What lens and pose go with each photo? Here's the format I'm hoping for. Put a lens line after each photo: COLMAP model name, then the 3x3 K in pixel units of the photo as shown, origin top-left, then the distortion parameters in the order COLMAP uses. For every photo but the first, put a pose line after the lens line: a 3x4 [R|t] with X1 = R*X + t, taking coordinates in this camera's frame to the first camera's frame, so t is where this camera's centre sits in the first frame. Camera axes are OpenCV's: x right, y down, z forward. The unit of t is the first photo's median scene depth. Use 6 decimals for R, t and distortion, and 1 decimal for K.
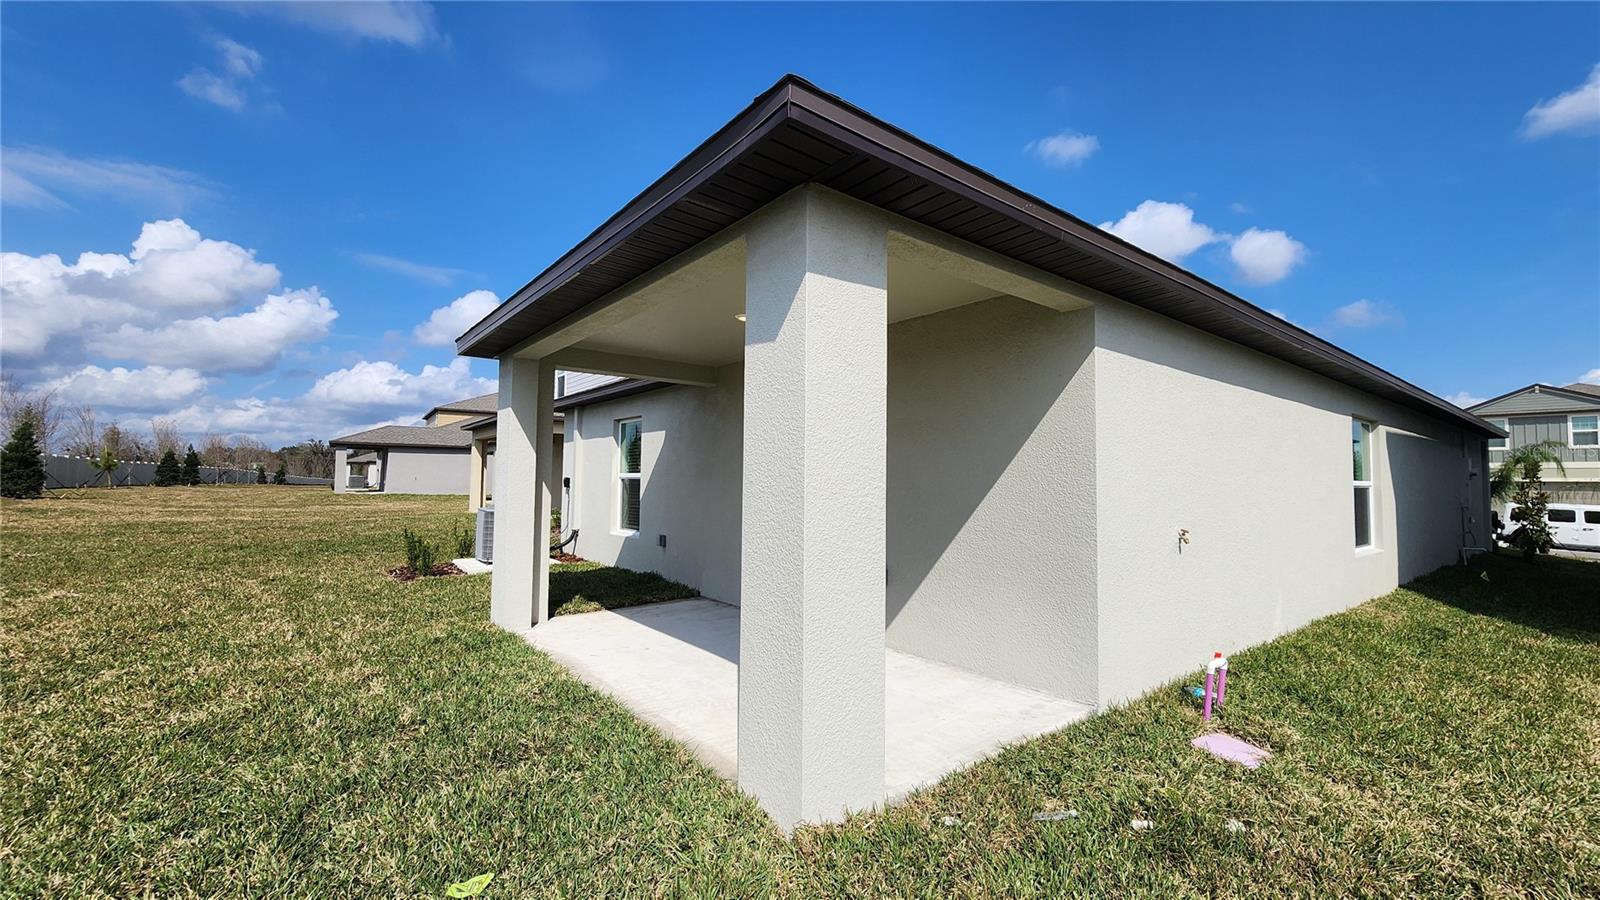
lens RADIAL K [[661.2, 0, 800.0], [0, 661.2, 450.0], [0, 0, 1]] dist [0.000278, 0.001163]
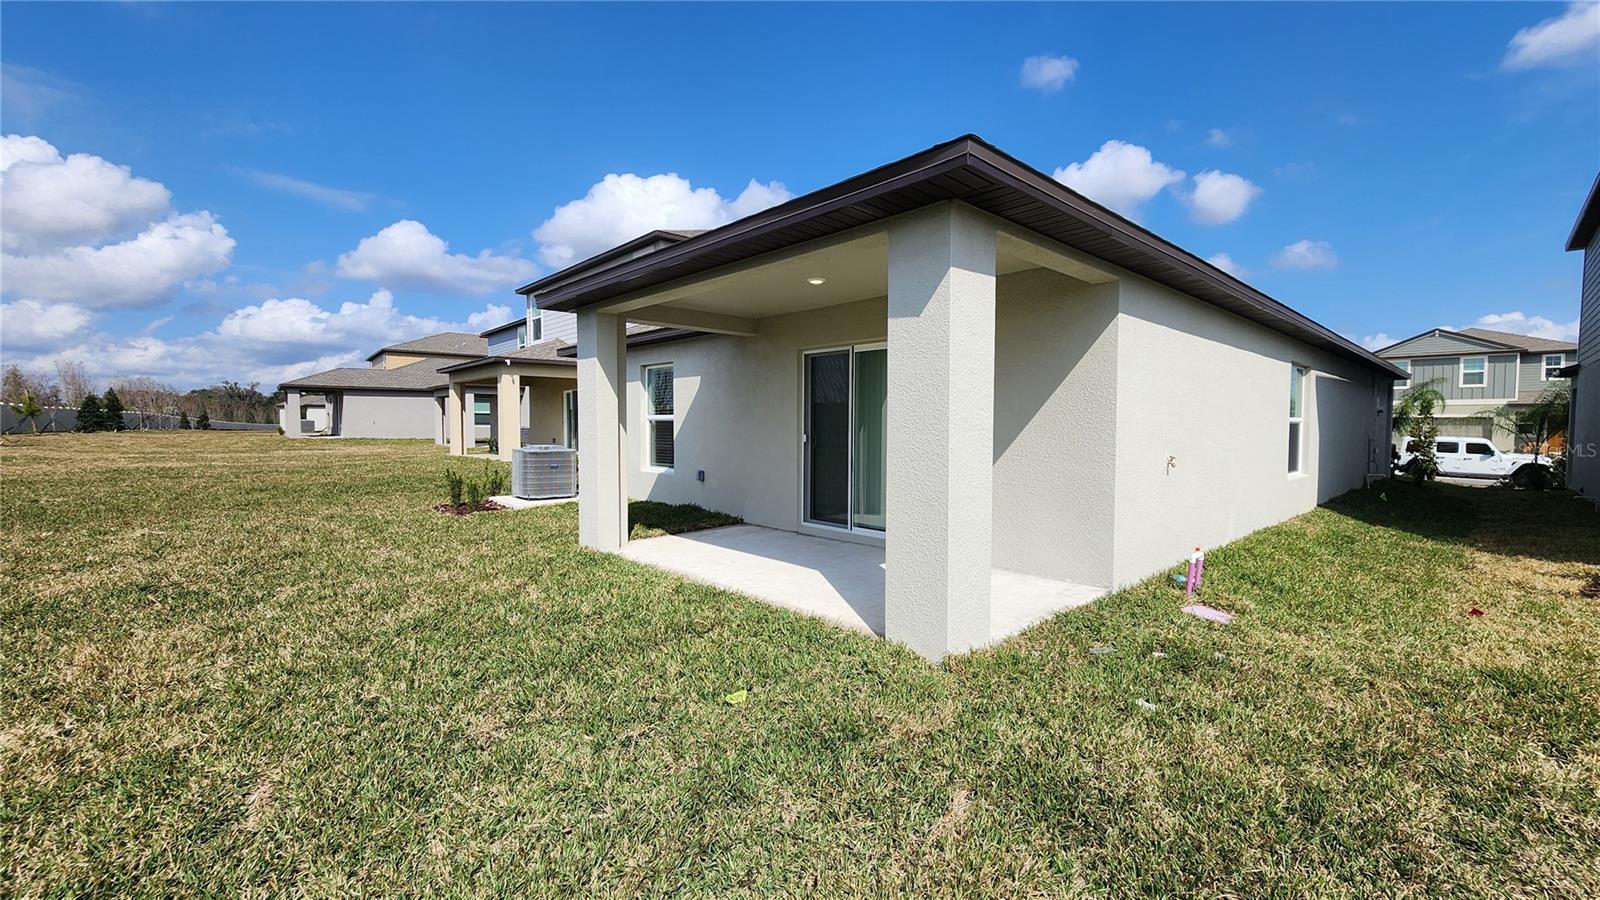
lens RADIAL K [[661.4, 0, 800.0], [0, 661.4, 450.0], [0, 0, 1]] dist [-0.000880, -0.000539]
pose [[0.997031, -0.010690, 0.076261, -0.139179], [0.003852, 0.996000, 0.089265, -0.004941], [-0.076911, -0.088707, 0.993084, -0.125319]]
